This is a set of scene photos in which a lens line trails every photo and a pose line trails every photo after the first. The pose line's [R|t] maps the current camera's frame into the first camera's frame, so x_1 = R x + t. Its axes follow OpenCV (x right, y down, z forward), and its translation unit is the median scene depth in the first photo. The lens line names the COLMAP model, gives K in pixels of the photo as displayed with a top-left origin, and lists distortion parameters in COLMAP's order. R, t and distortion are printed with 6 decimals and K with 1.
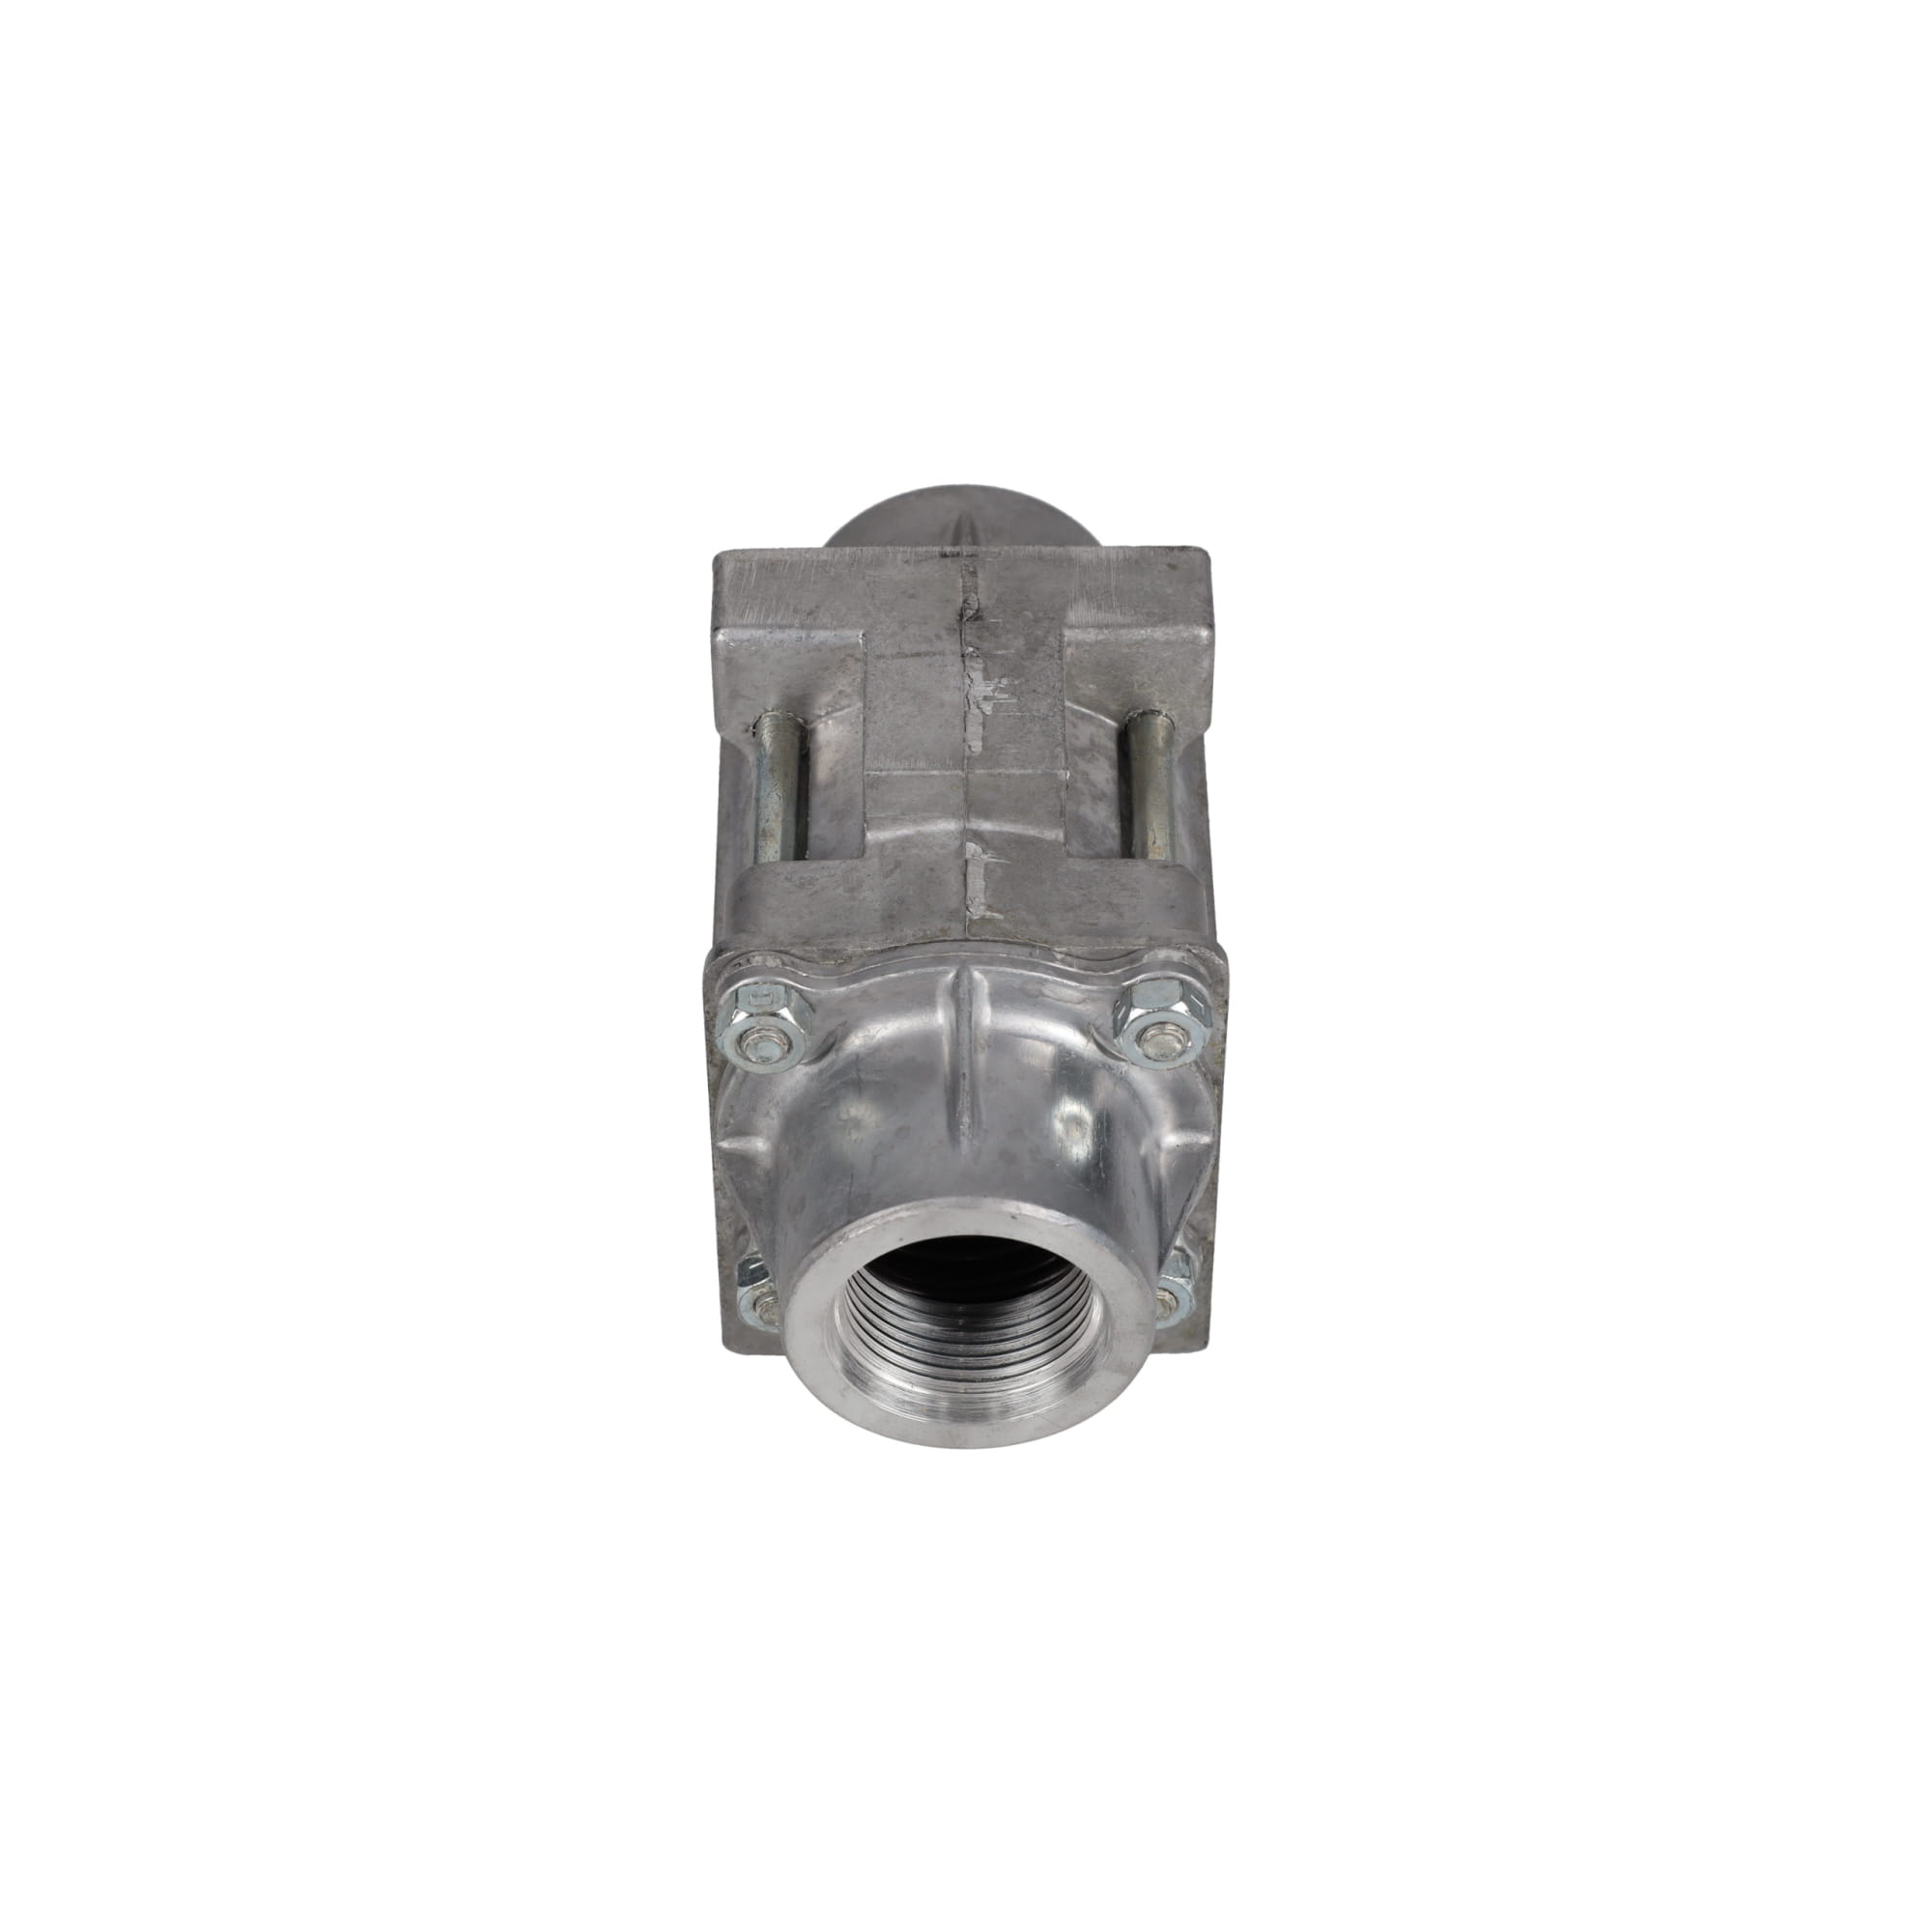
lens RADIAL K [[4718.5, 0, 966.1], [0, 4718.5, 962.6], [0, 0, 1]] dist [0.016350, 0.000000]
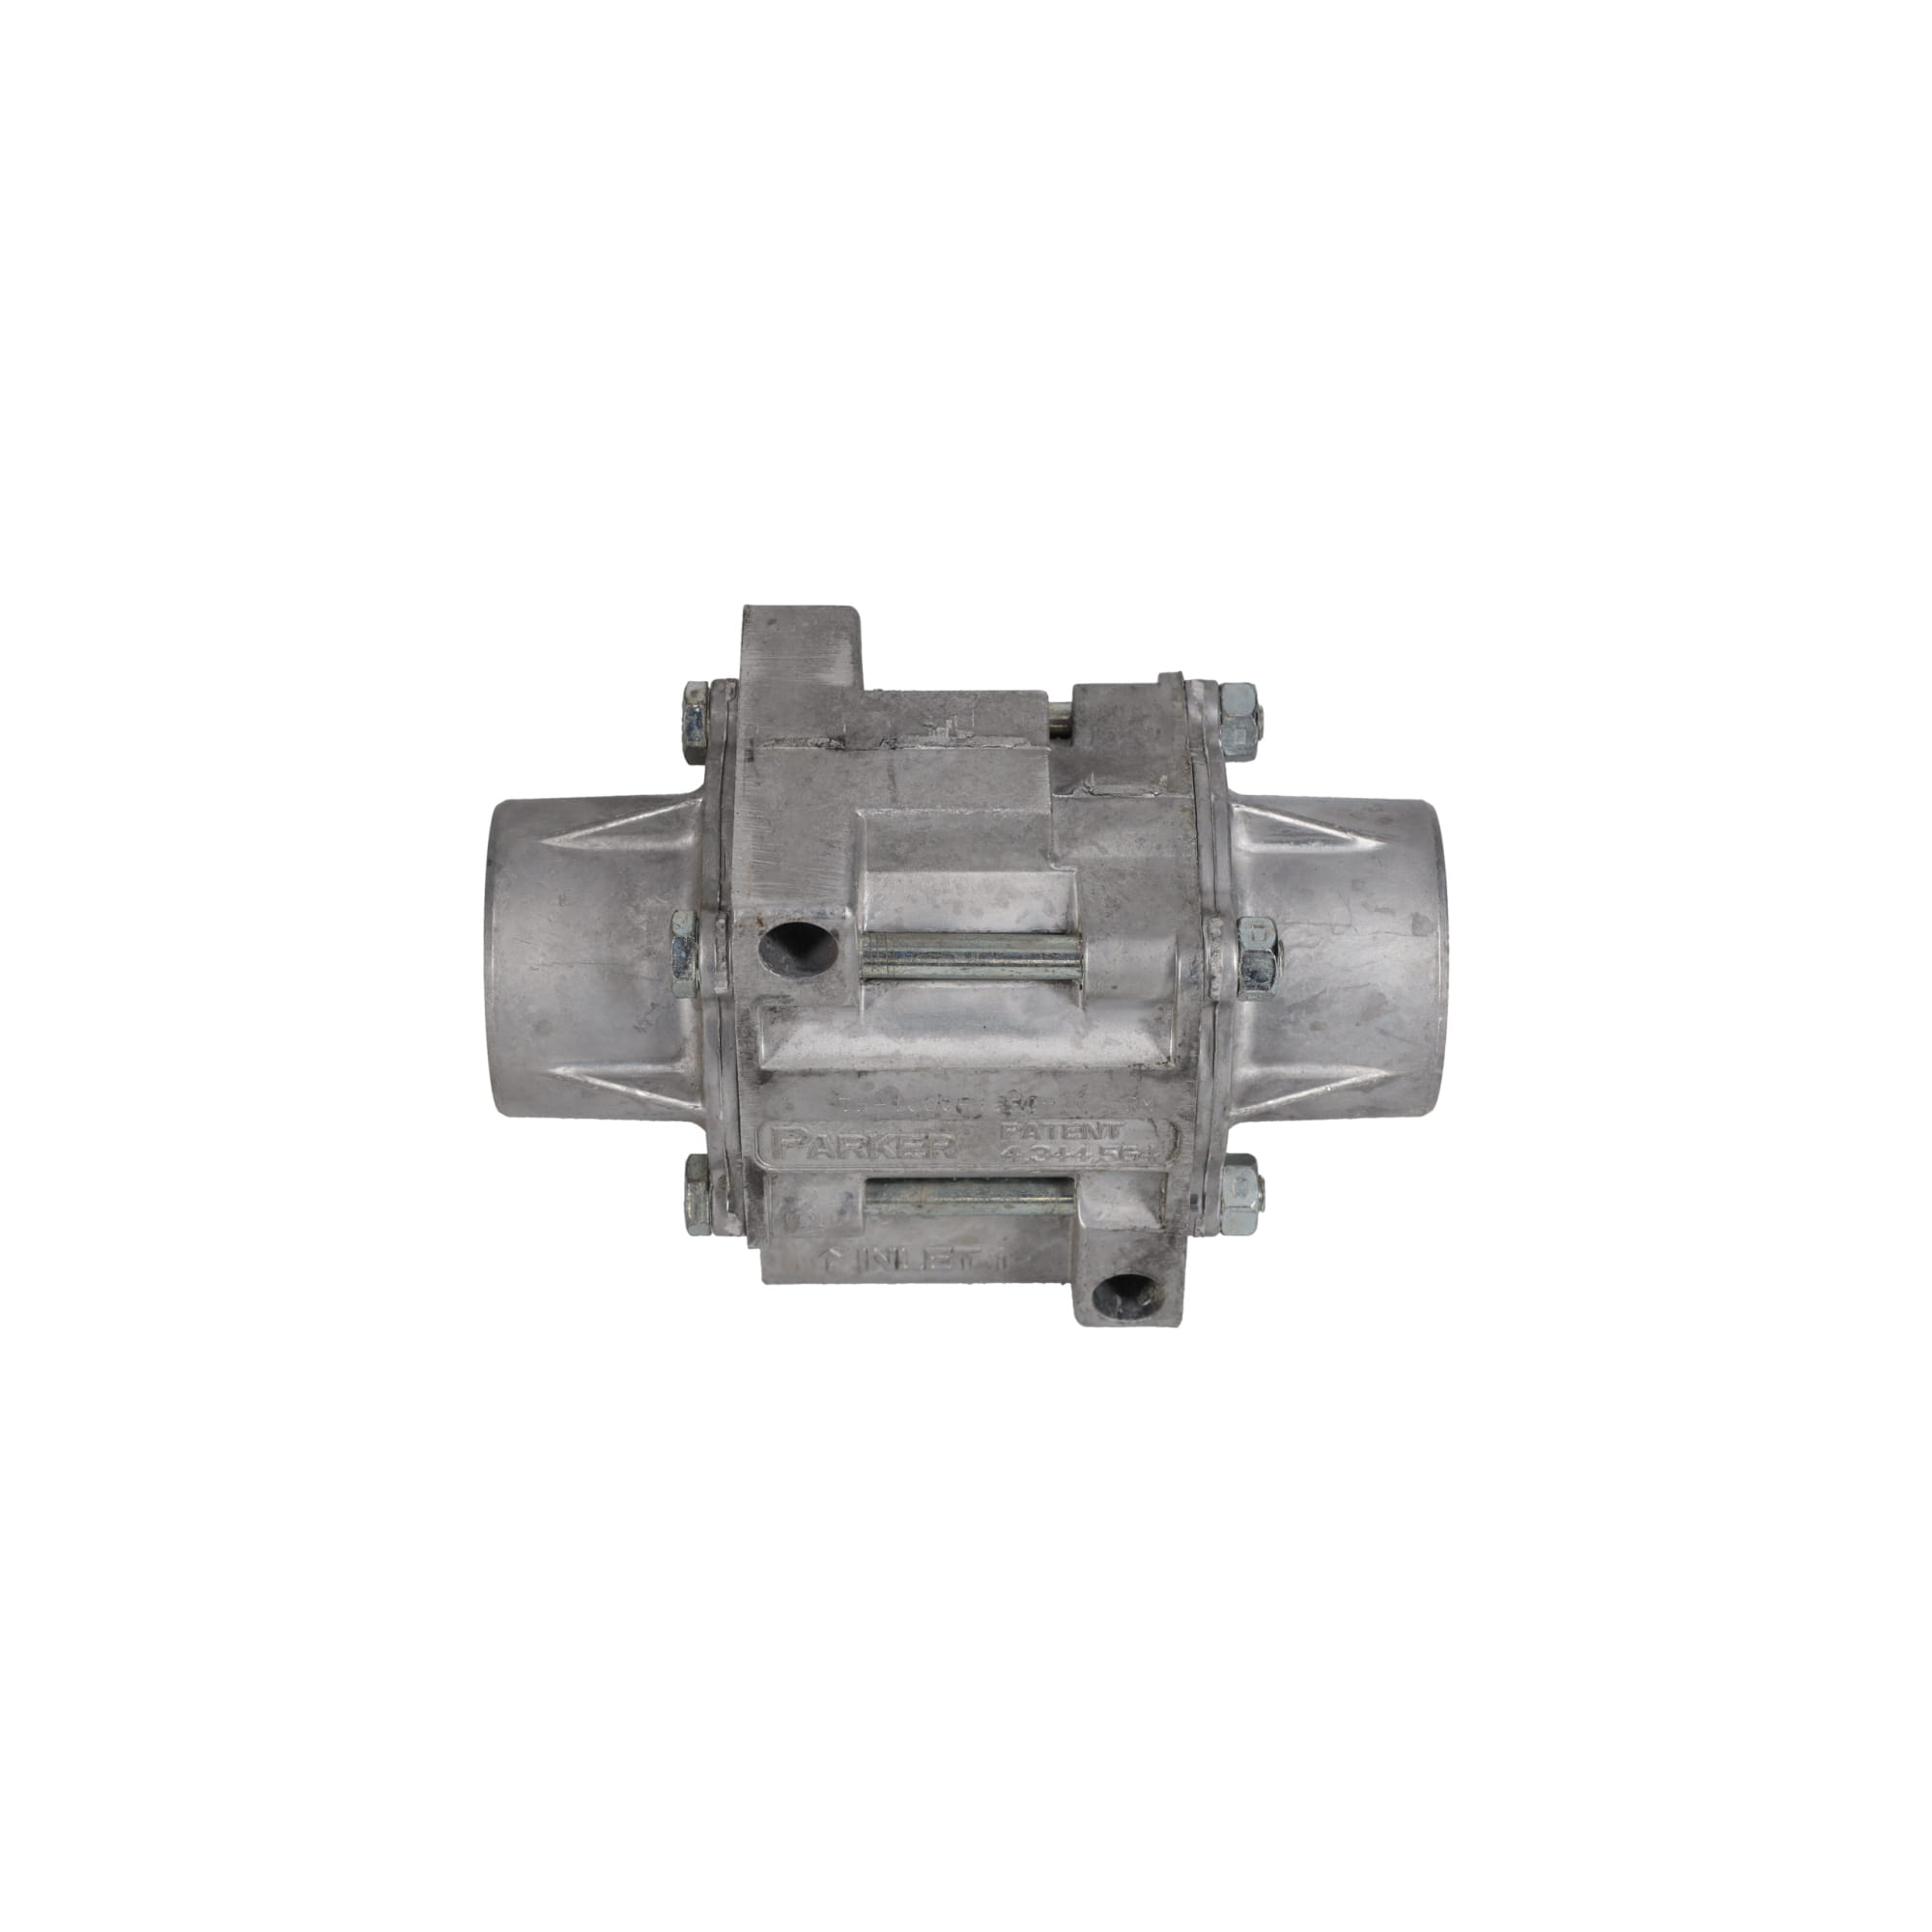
lens RADIAL K [[4298.5, 0, 966.8], [0, 4298.5, 965.2], [0, 0, 1]] dist [0.071330, 0.000000]
pose [[-0.000499, -0.703753, 0.710444, -0.742827], [0.699683, 0.507333, 0.503047, -0.528294], [-0.714453, 0.497337, 0.492151, 0.523838]]
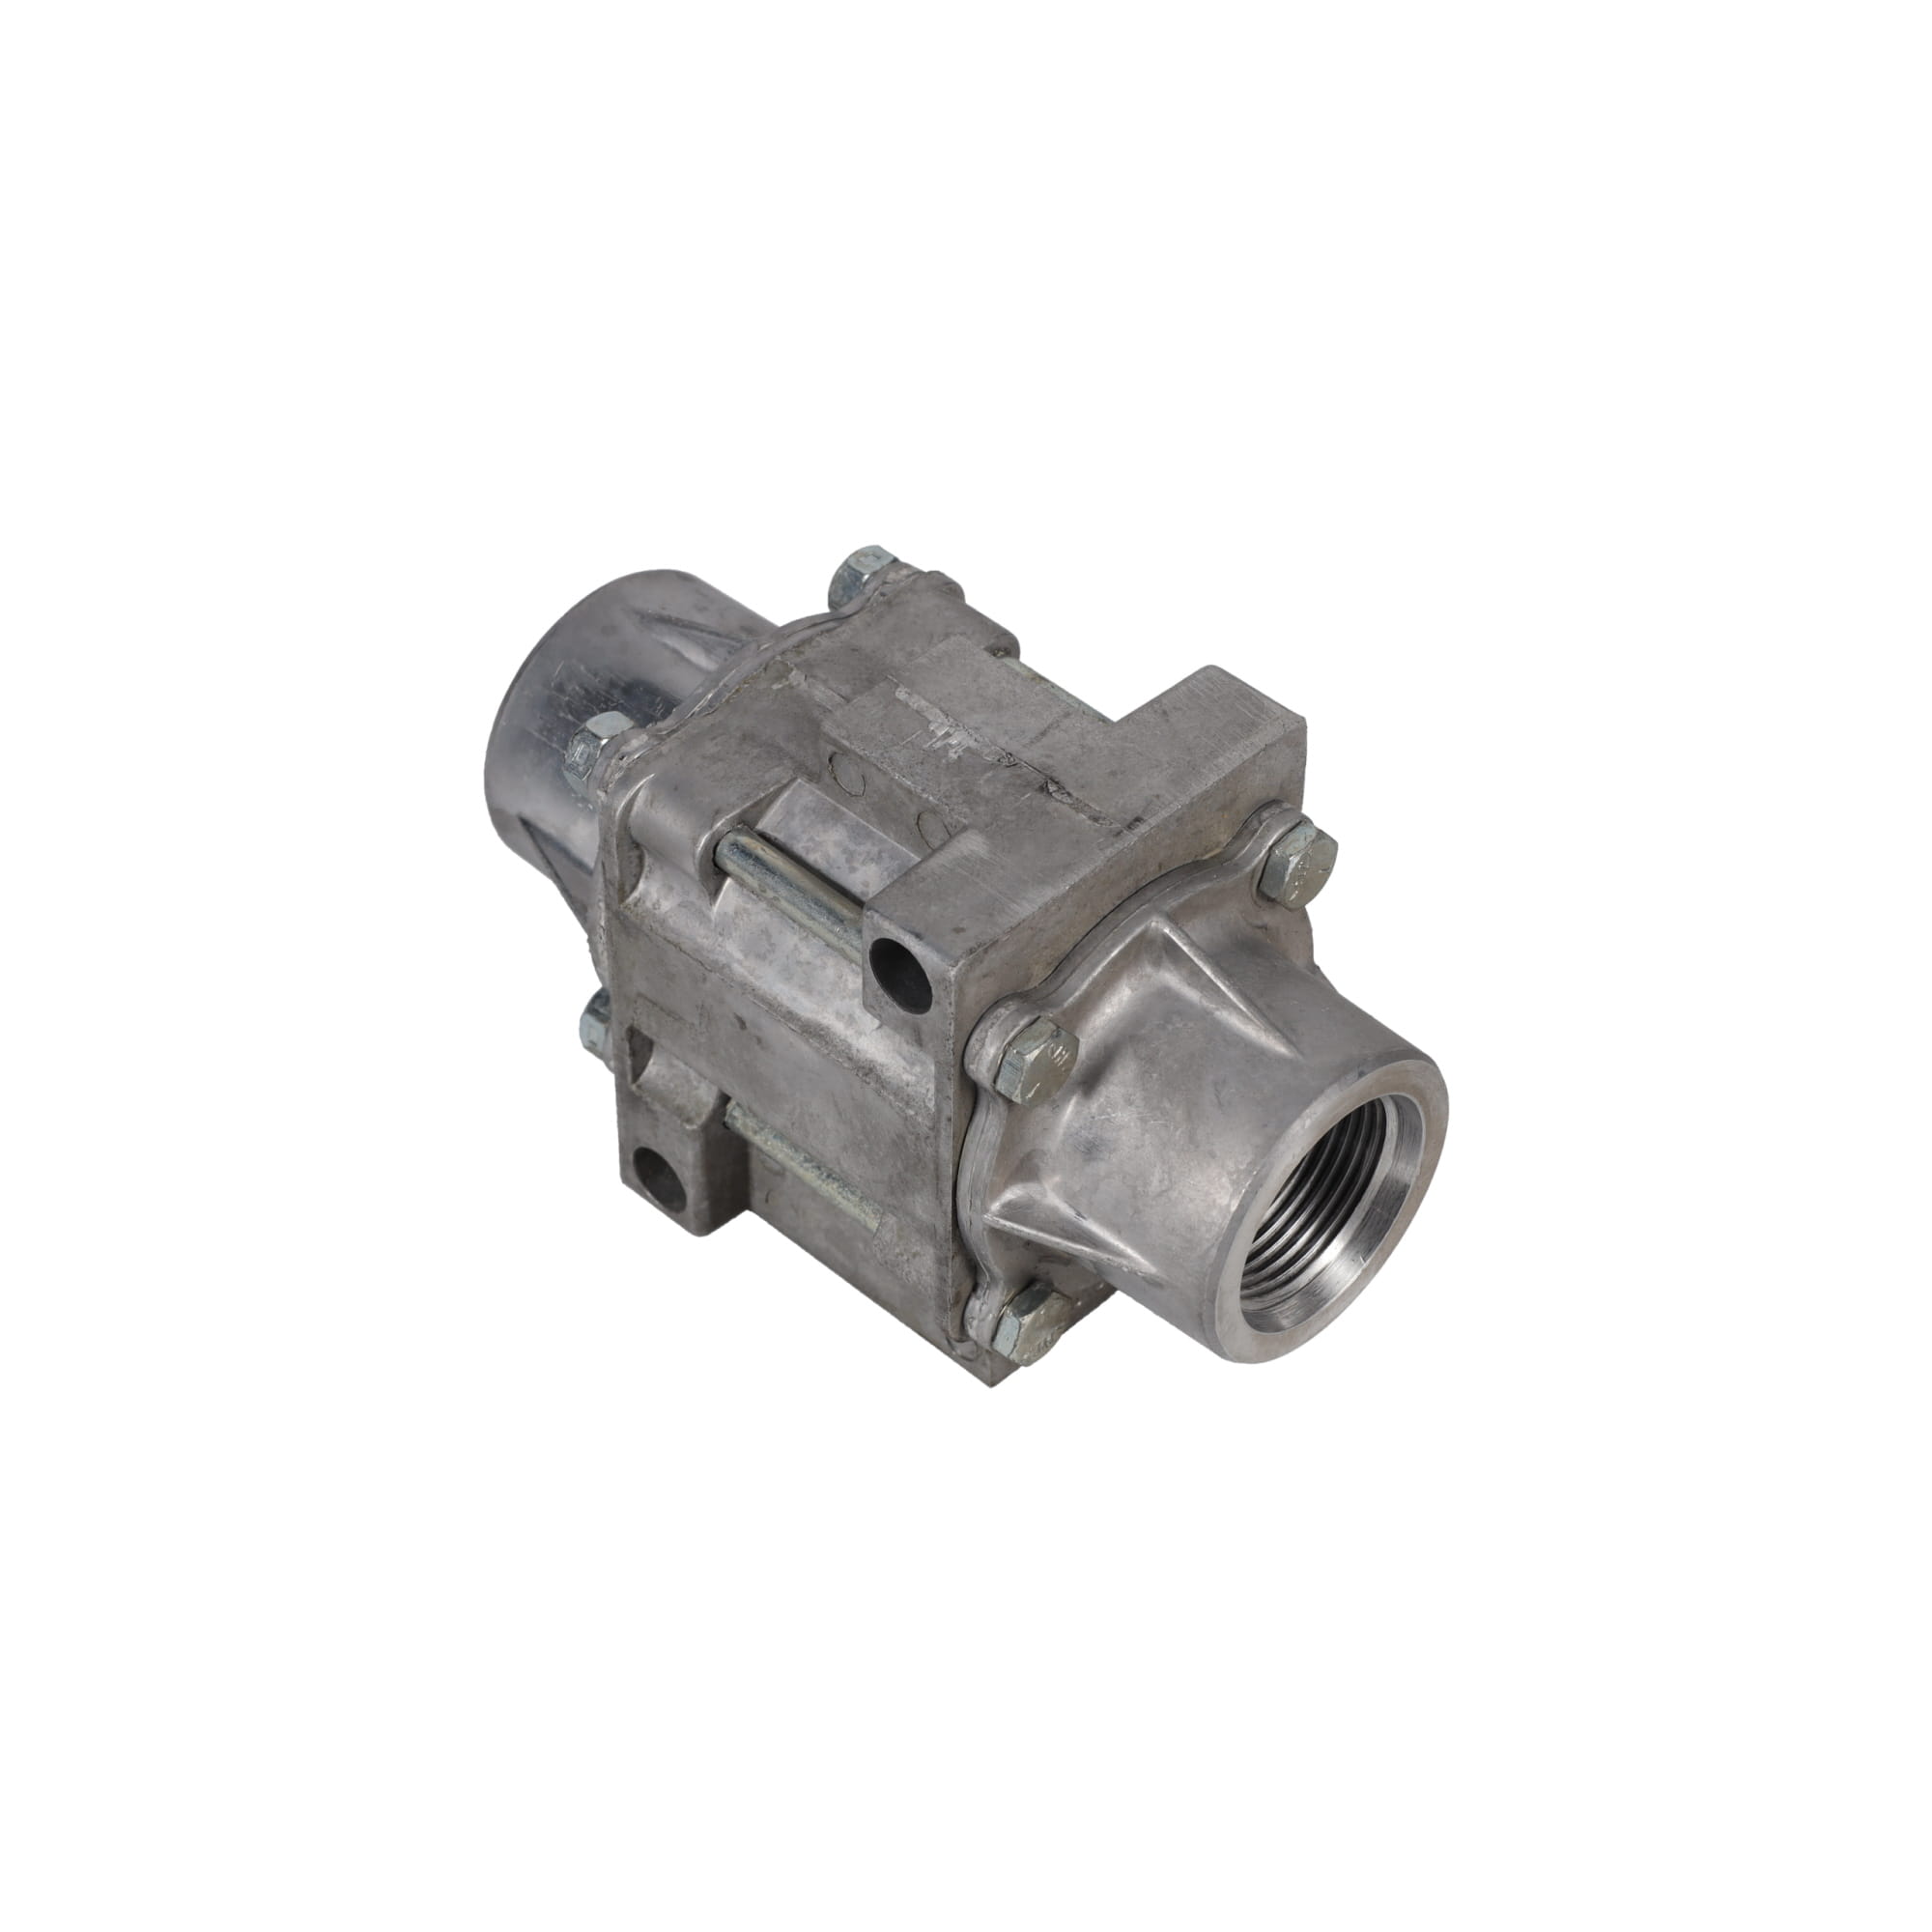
lens RADIAL K [[4718.5, 0, 968.1], [0, 4718.5, 964.5], [0, 0, 1]] dist [0.016350, 0.000000]
pose [[-0.700935, 0.493912, -0.514530, 0.536505], [-0.507961, 0.160710, 0.846255, -0.891063], [0.500666, 0.854531, 0.138241, 0.897067]]
